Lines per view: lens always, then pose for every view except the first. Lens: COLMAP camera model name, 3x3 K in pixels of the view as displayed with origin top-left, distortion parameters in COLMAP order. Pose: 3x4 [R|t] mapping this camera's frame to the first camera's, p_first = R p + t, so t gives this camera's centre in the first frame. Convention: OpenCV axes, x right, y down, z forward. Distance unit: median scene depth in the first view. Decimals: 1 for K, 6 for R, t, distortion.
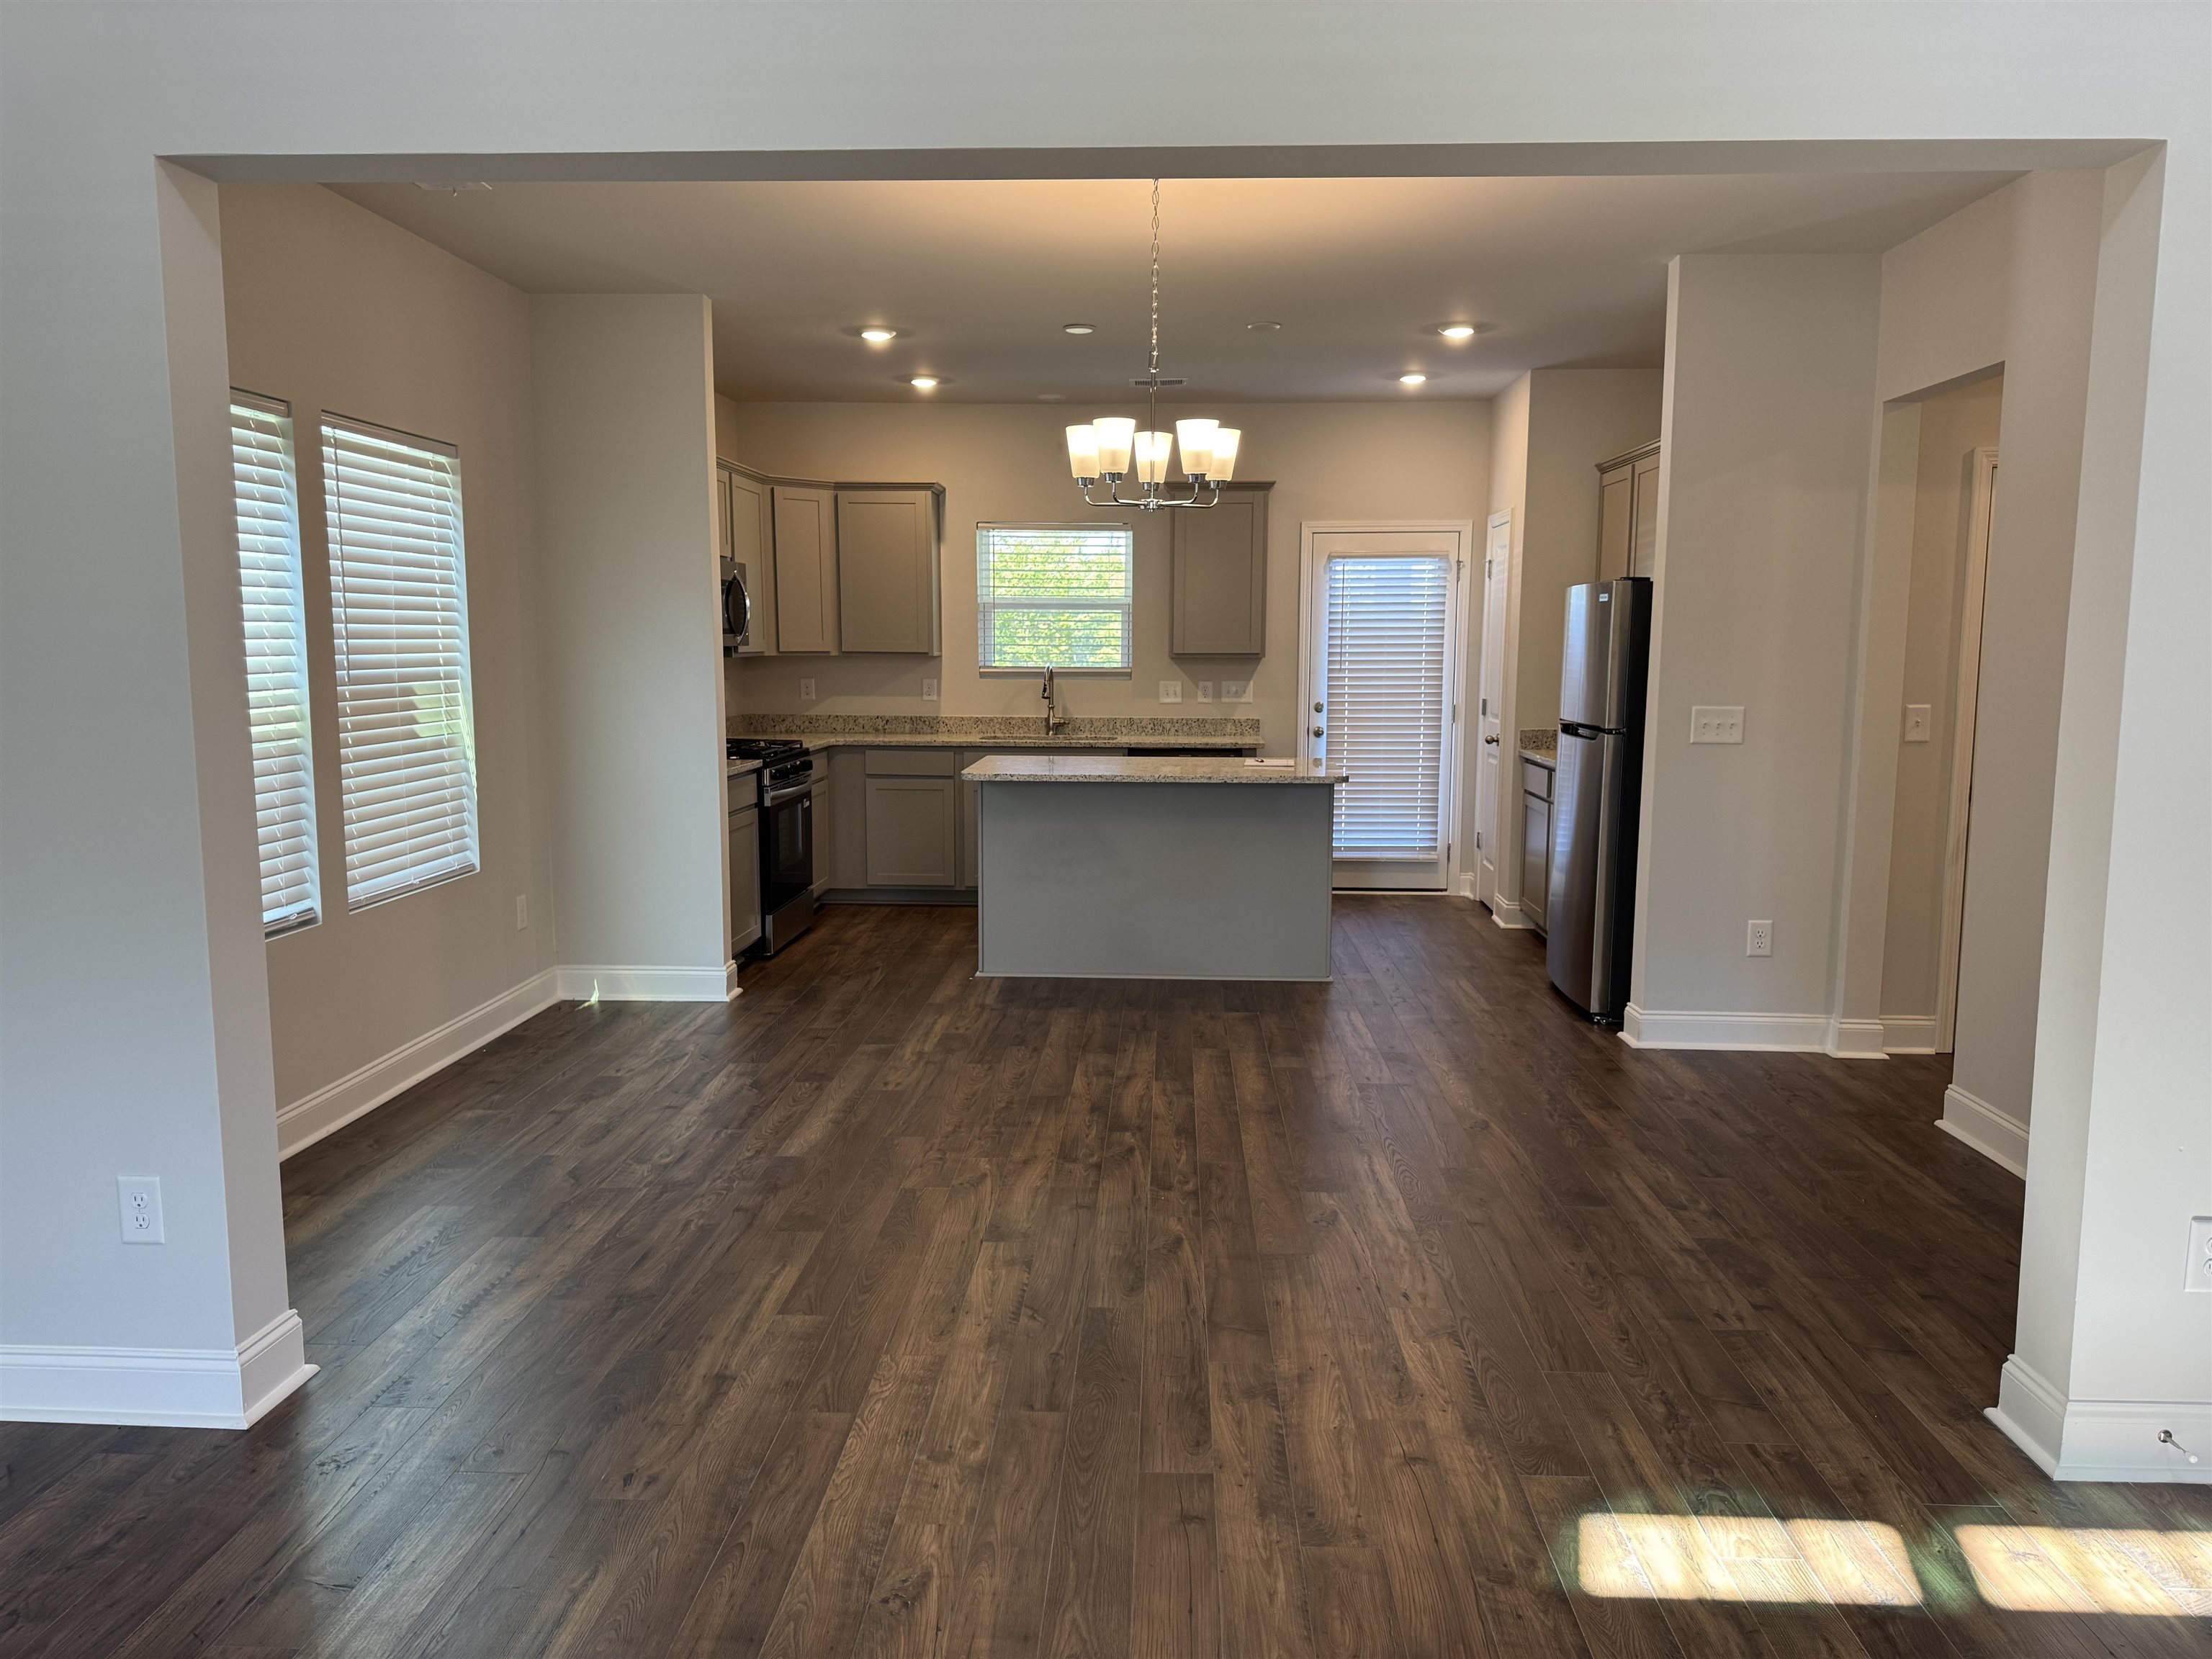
lens RADIAL K [[1552.8, 0, 1108.1], [0, 1552.8, 841.6], [0, 0, 1]] dist [0.004041, -0.004210]
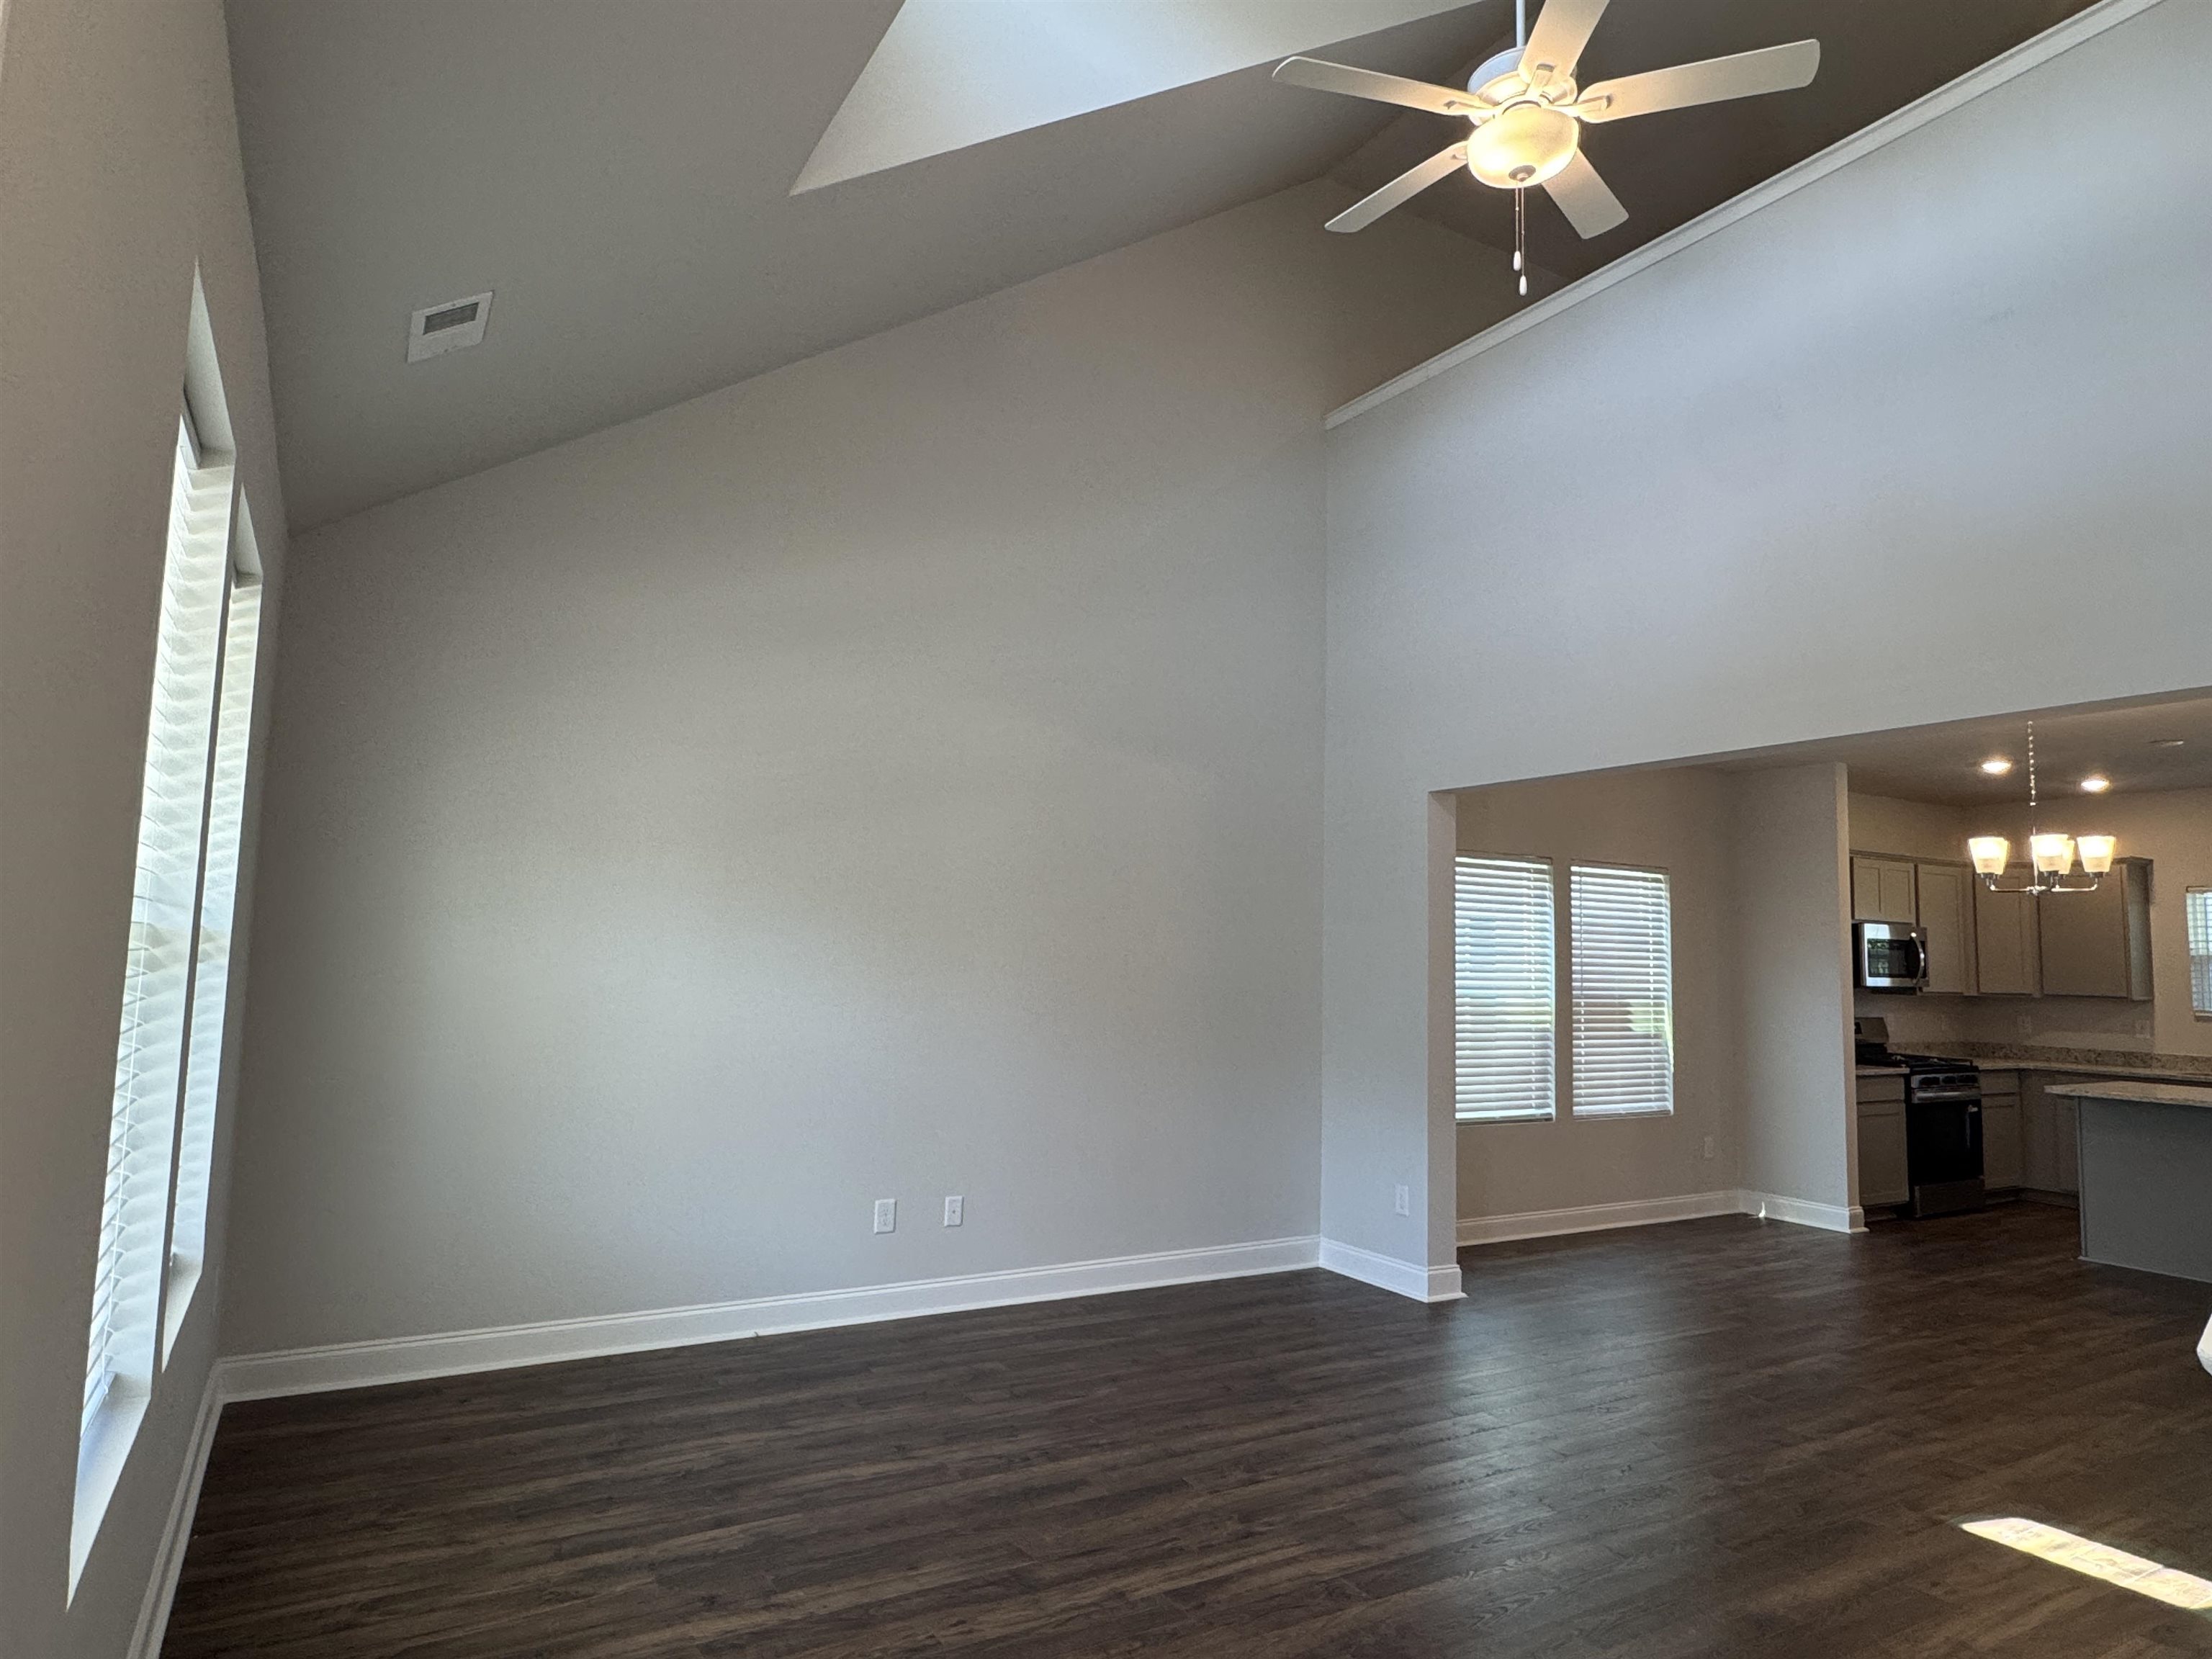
lens RADIAL K [[1300.2, 0, 1099.7], [0, 1300.2, 835.6], [0, 0, 1]] dist [-0.018863, -0.001456]
pose [[0.545231, -0.068362, -0.835494, 0.392296], [-0.132511, 0.977110, -0.166424, 0.034624], [0.827746, 0.201451, 0.523692, -0.264562]]
